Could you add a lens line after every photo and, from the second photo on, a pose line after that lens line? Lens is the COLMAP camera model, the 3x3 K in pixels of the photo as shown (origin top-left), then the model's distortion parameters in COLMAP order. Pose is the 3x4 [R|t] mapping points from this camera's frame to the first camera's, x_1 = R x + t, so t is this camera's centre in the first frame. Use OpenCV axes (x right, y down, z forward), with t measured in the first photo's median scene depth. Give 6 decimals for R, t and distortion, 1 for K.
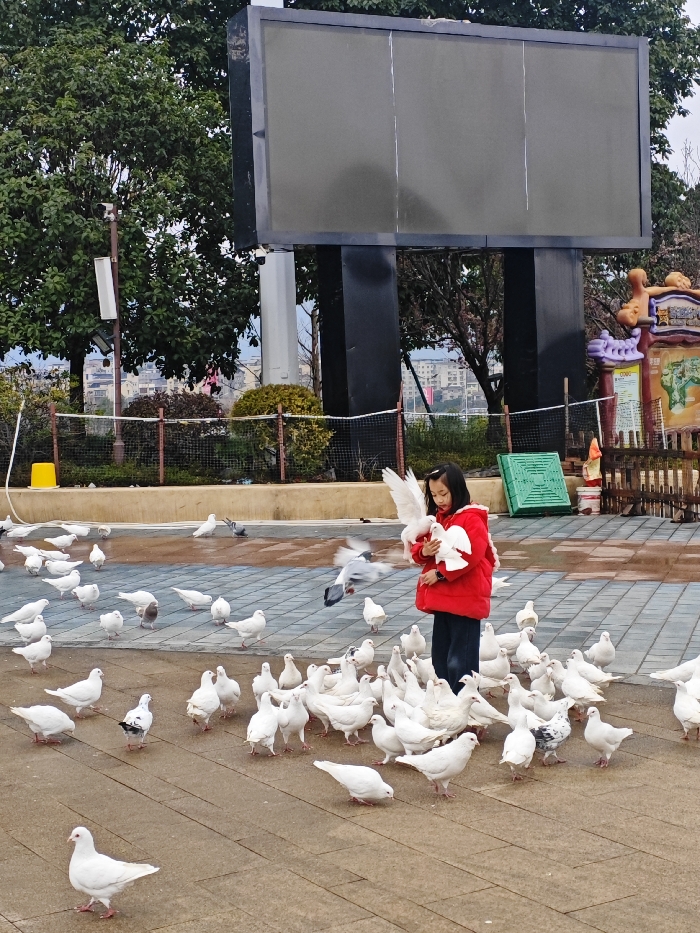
lens RADIAL K [[1506.3, 0, 345.1], [0, 1506.3, 454.4], [0, 0, 1]] dist [0.075780, 0.000000]
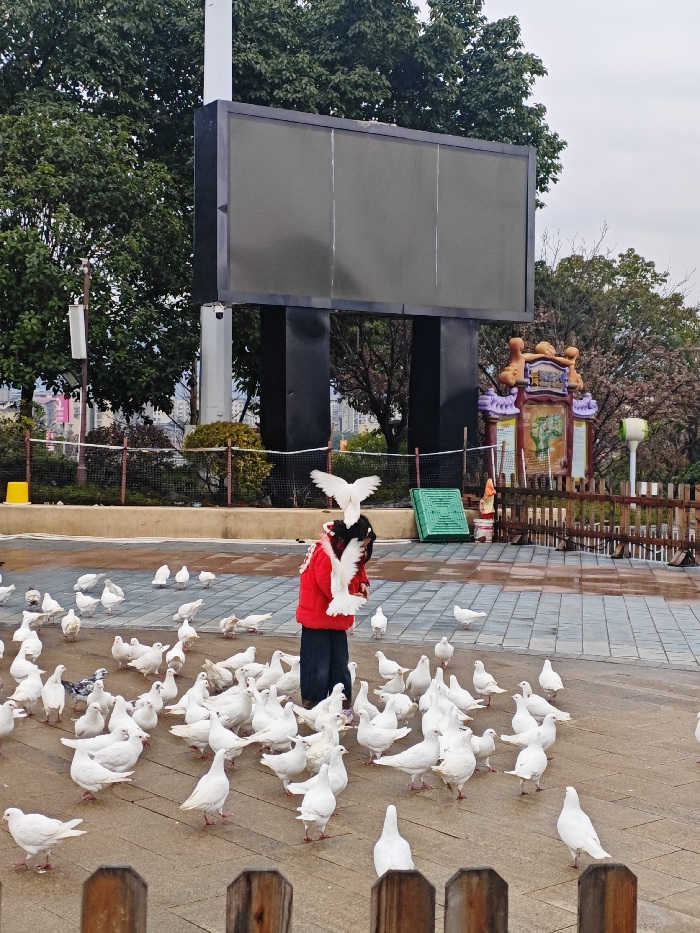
lens RADIAL K [[1421.6, 0, 363.8], [0, 1421.6, 452.6], [0, 0, 1]] dist [0.060480, 0.000000]
pose [[0.988170, 0.041630, 0.147603, -0.098930], [-0.037944, 0.998896, -0.027701, 0.003604], [-0.148593, 0.021772, 0.988659, -0.099696]]
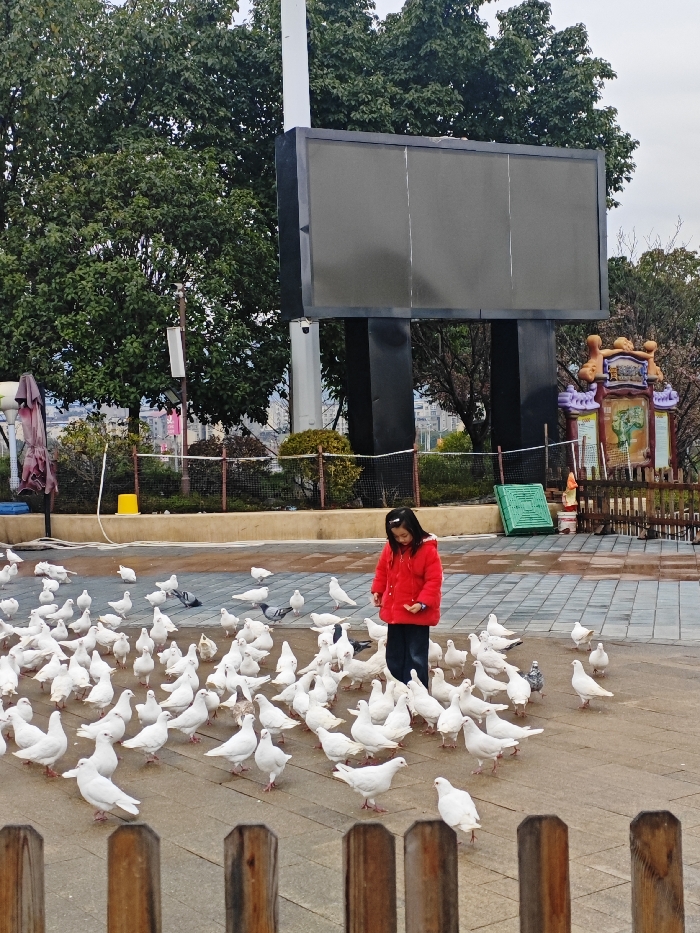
lens RADIAL K [[1367.2, 0, 331.0], [0, 1367.2, 463.5], [0, 0, 1]] dist [0.058694, 0.000000]
pose [[0.998682, -0.002940, 0.051237, -0.088915], [0.003871, 0.999829, -0.018093, 0.001590], [-0.051175, 0.018268, 0.998523, -0.117397]]
